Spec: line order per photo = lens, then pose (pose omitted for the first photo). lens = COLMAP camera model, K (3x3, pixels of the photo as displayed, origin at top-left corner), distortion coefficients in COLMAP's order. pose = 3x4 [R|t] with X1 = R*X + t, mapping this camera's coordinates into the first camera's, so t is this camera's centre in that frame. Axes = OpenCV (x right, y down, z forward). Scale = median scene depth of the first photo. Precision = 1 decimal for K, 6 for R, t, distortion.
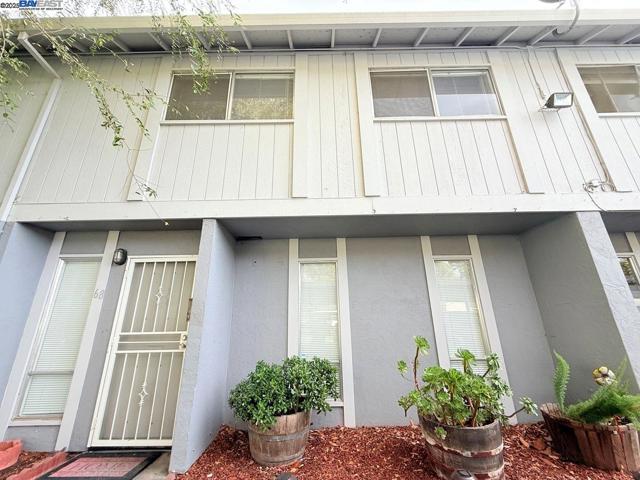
lens RADIAL K [[253.4, 0, 318.3], [0, 253.4, 240.3], [0, 0, 1]] dist [0.000293, 0.000249]
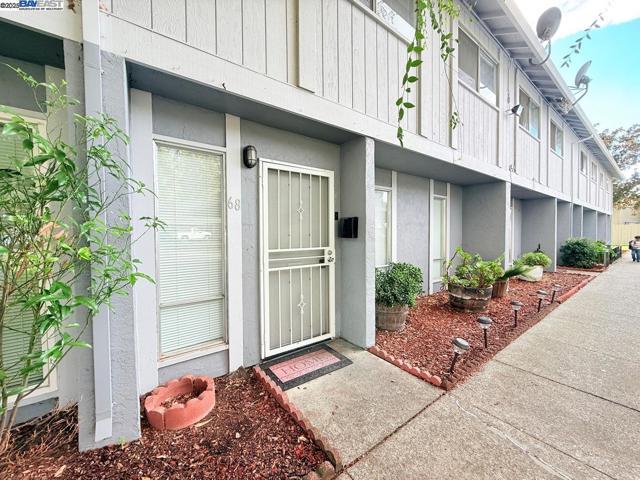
lens RADIAL K [[253.4, 0, 317.4], [0, 253.4, 240.4], [0, 0, 1]] dist [0.000293, 0.000249]
pose [[0.798370, -0.006077, 0.602136, -1.172594], [-0.189886, 0.946390, 0.261321, 0.070668], [-0.571444, -0.322968, 0.754416, 0.250021]]
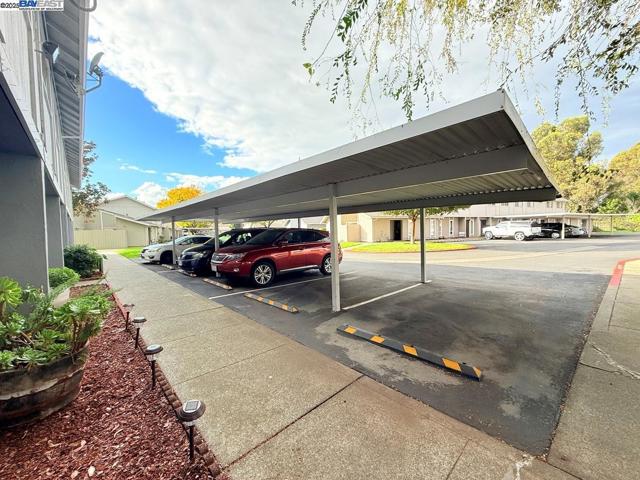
lens RADIAL K [[253.4, 0, 318.4], [0, 253.4, 239.4], [0, 0, 1]] dist [0.000293, 0.000249]
pose [[-0.690304, 0.005991, 0.723494, -0.624924], [-0.191053, 0.962963, -0.190263, 0.209779], [-0.697838, -0.269565, -0.663593, 0.778350]]
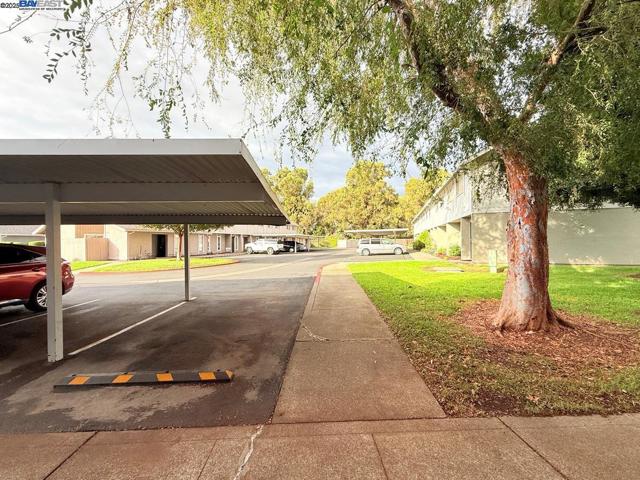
lens RADIAL K [[253.4, 0, 318.2], [0, 253.4, 239.5], [0, 0, 1]] dist [0.000293, 0.000249]
pose [[-0.998764, 0.024558, -0.043215, -0.681198], [0.037019, 0.947693, -0.317028, 0.208686], [0.033169, -0.318236, -0.947431, 0.804361]]
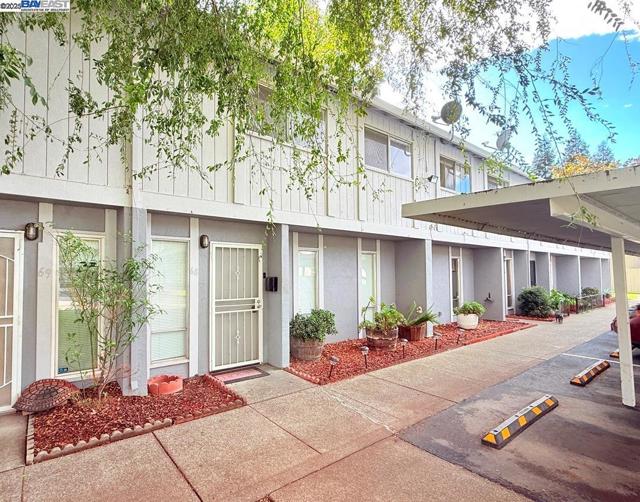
lens RADIAL K [[333.9, 0, 287.1], [0, 333.9, 264.5], [0, 0, 1]] dist [-0.001504, 0.001236]
pose [[0.798083, 0.031505, 0.601723, -1.550541], [-0.191389, 0.960171, 0.203573, -0.252597], [-0.571344, -0.277631, 0.772326, -0.542679]]
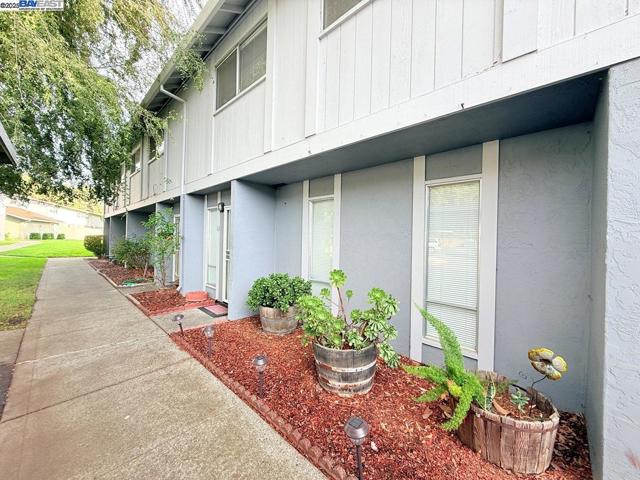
lens RADIAL K [[253.4, 0, 317.5], [0, 253.4, 240.5], [0, 0, 1]] dist [0.000293, 0.000249]
pose [[0.723793, 0.037242, -0.689012, 0.940296], [0.175174, 0.955911, 0.235685, -0.010293], [0.667411, -0.291284, 0.685358, 0.214379]]
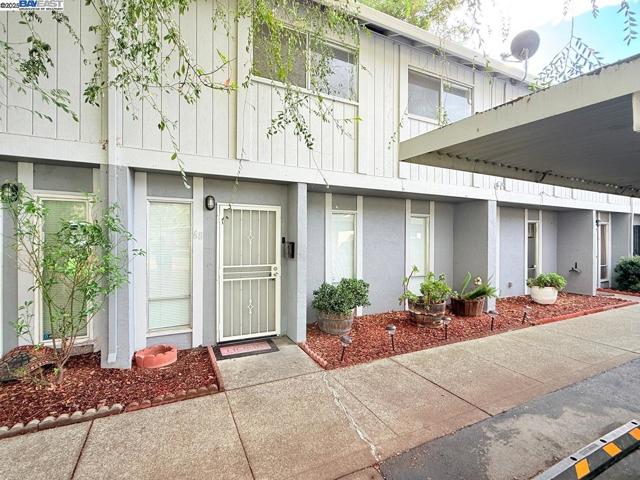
lens RADIAL K [[303.2, 0, 319.5], [0, 303.2, 240.6], [0, 0, 1]] dist [-0.000263, 0.000306]
pose [[0.894891, 0.018442, 0.445904, -1.024860], [-0.154987, 0.949801, 0.271765, -0.236994], [-0.418508, -0.312309, 0.852827, -0.438724]]
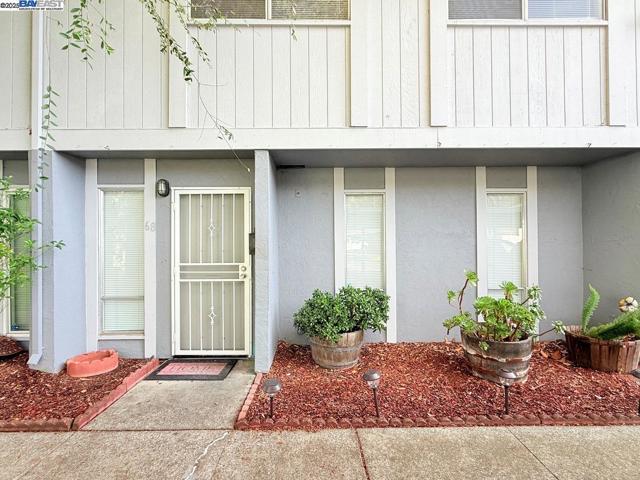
lens RADIAL K [[303.2, 0, 319.1], [0, 303.2, 240.6], [0, 0, 1]] dist [-0.000263, 0.000306]
pose [[0.999862, 0.010413, 0.012927, -0.227151], [-0.013781, 0.954857, 0.296747, -0.100448], [-0.009254, -0.296885, 0.954869, -0.161037]]
